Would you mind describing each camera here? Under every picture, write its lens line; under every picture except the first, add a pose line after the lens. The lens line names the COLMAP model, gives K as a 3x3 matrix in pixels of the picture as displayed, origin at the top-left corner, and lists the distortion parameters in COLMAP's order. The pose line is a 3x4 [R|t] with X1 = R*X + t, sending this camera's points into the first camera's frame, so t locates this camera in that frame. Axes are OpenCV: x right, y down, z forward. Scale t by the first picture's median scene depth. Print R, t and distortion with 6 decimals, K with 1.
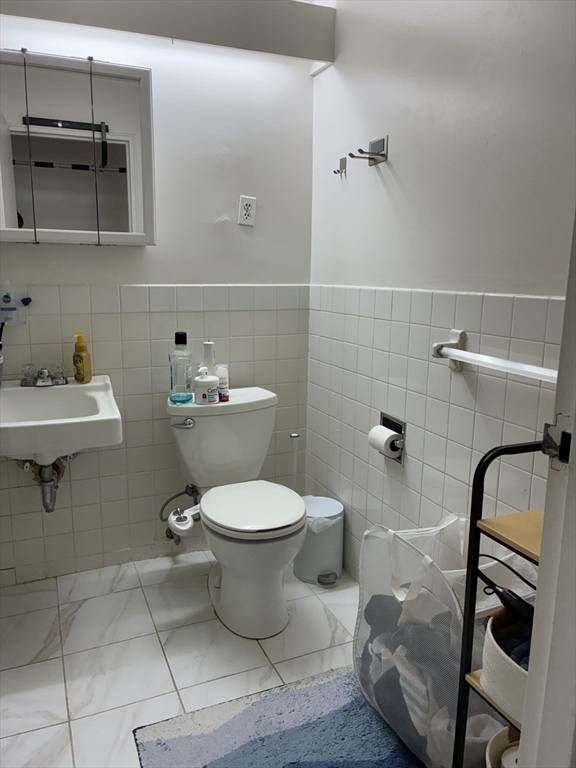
lens RADIAL K [[591.3, 0, 287.5], [0, 591.3, 383.9], [0, 0, 1]] dist [0.000008, -0.000859]
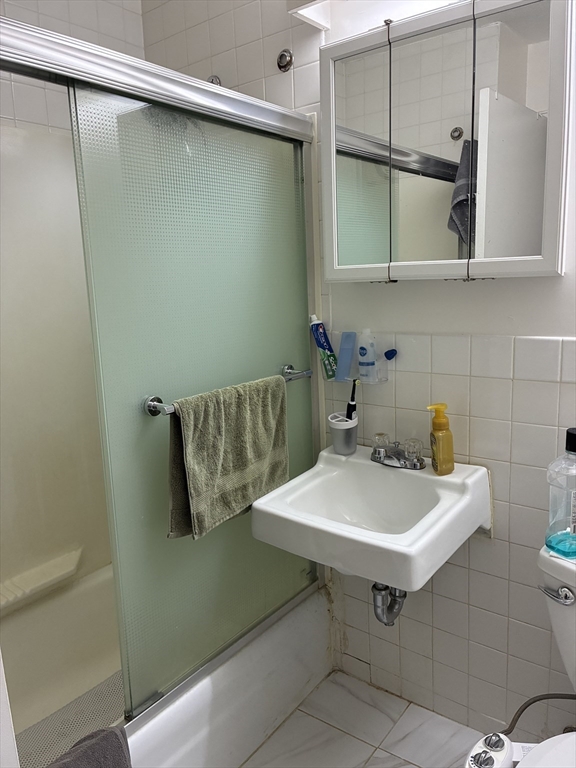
lens RADIAL K [[591.3, 0, 287.0], [0, 591.3, 383.3], [0, 0, 1]] dist [0.000008, -0.000859]
pose [[0.483983, 0.126065, -0.865949, 0.168367], [-0.121404, 0.989672, 0.076224, -0.143146], [0.866615, 0.068238, 0.494289, 0.494932]]
